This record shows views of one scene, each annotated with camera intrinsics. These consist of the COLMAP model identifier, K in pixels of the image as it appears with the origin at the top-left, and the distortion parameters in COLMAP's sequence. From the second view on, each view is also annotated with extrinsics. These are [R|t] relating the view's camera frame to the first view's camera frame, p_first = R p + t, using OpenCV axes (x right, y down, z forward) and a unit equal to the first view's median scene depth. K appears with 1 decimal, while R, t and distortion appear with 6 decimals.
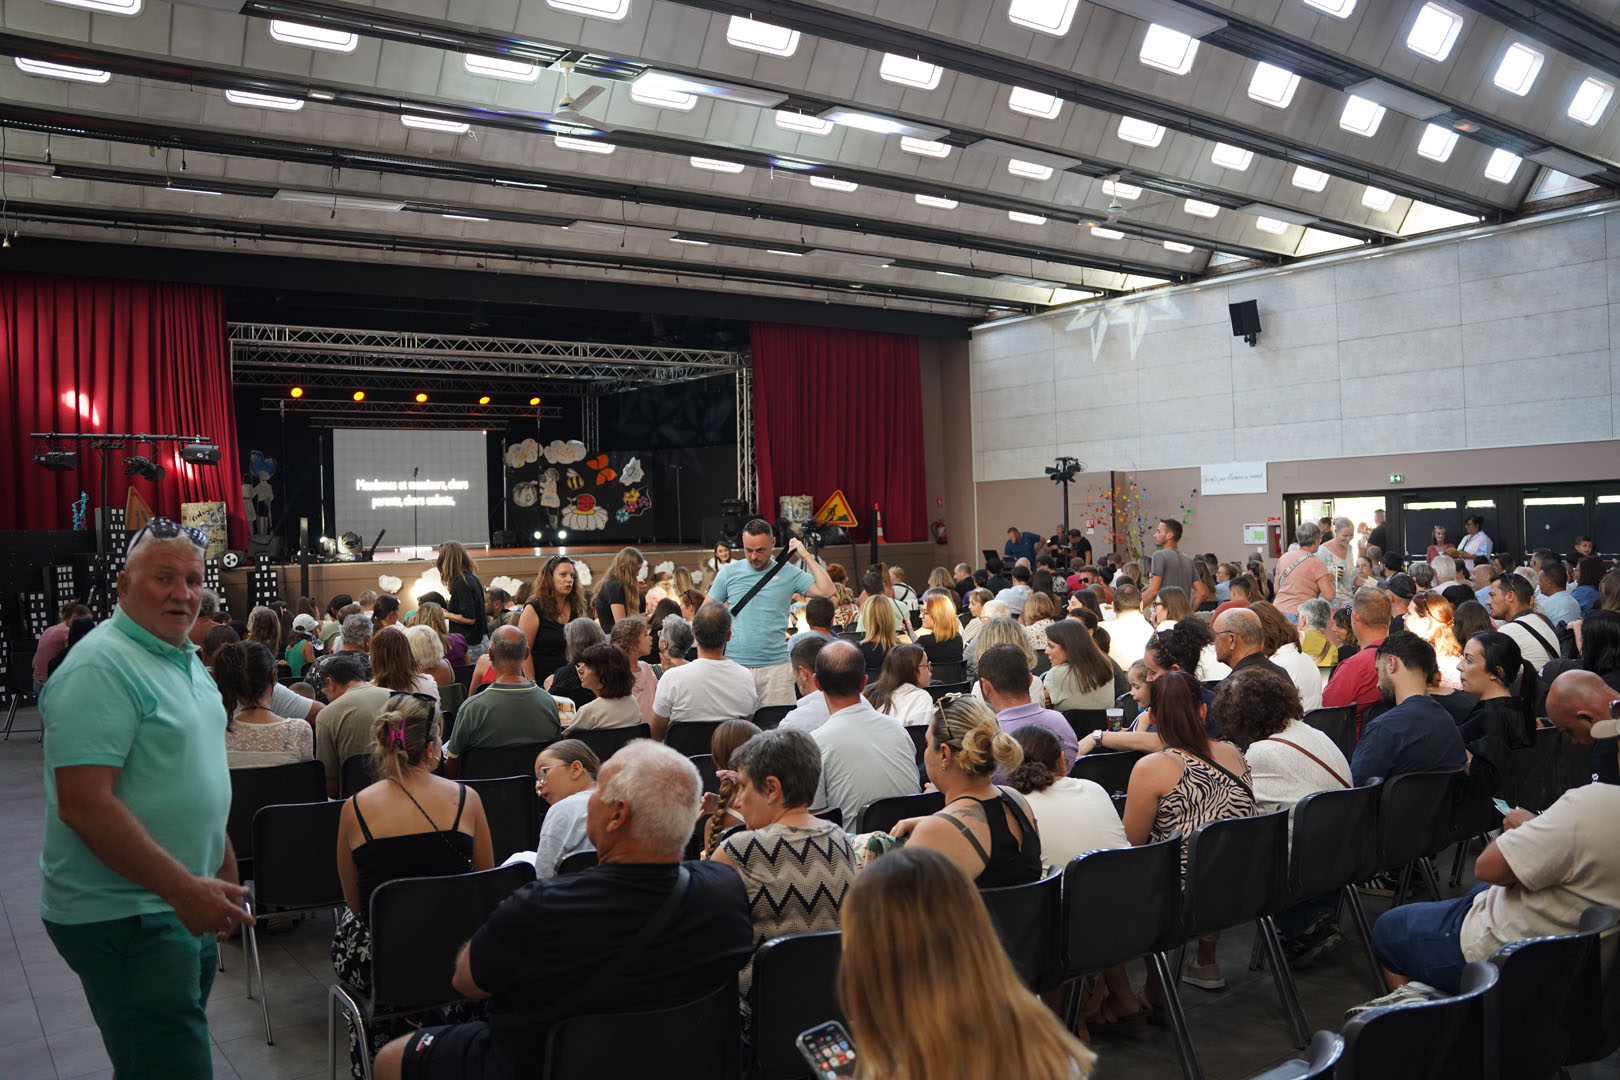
lens RADIAL K [[1362.7, 0, 810.6], [0, 1362.7, 538.1], [0, 0, 1]] dist [0.006111, 0.006847]
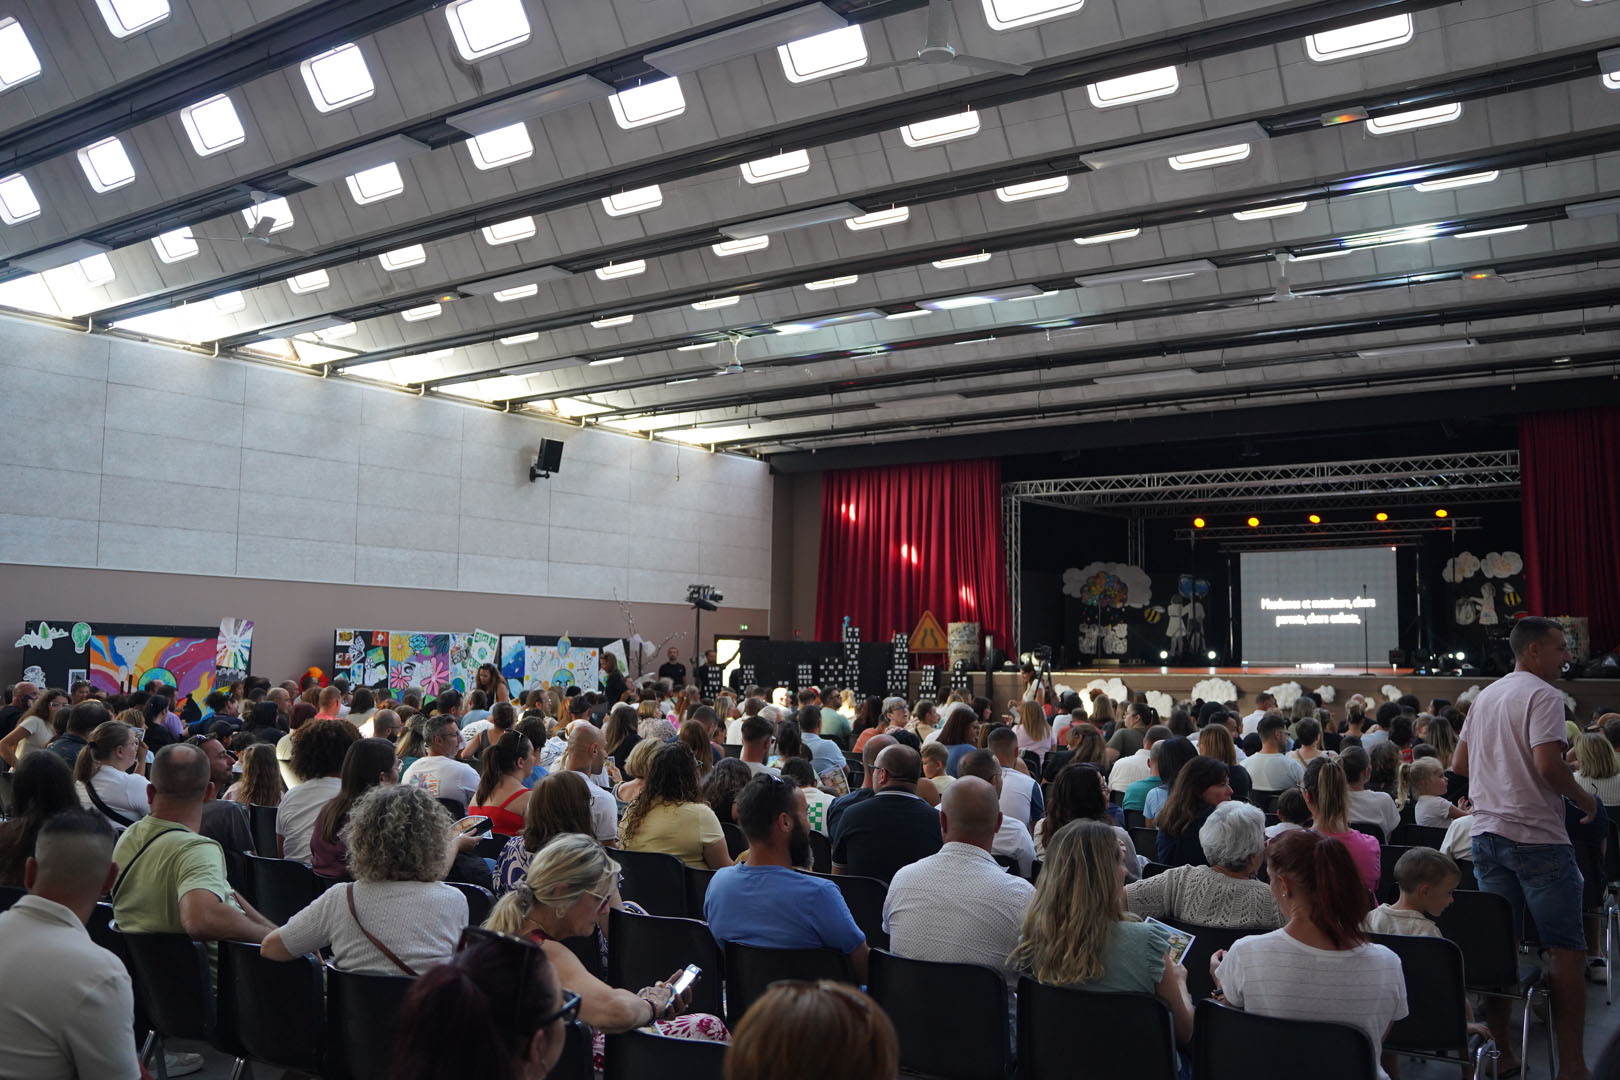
lens RADIAL K [[1430.8, 0, 810.6], [0, 1430.8, 539.9], [0, 0, 1]] dist [0.001054, 0.001668]
pose [[0.352259, -0.044217, -0.934858, 0.597928], [-0.022000, 0.998216, -0.055504, -0.018801], [0.935644, 0.040118, 0.350658, 0.266056]]
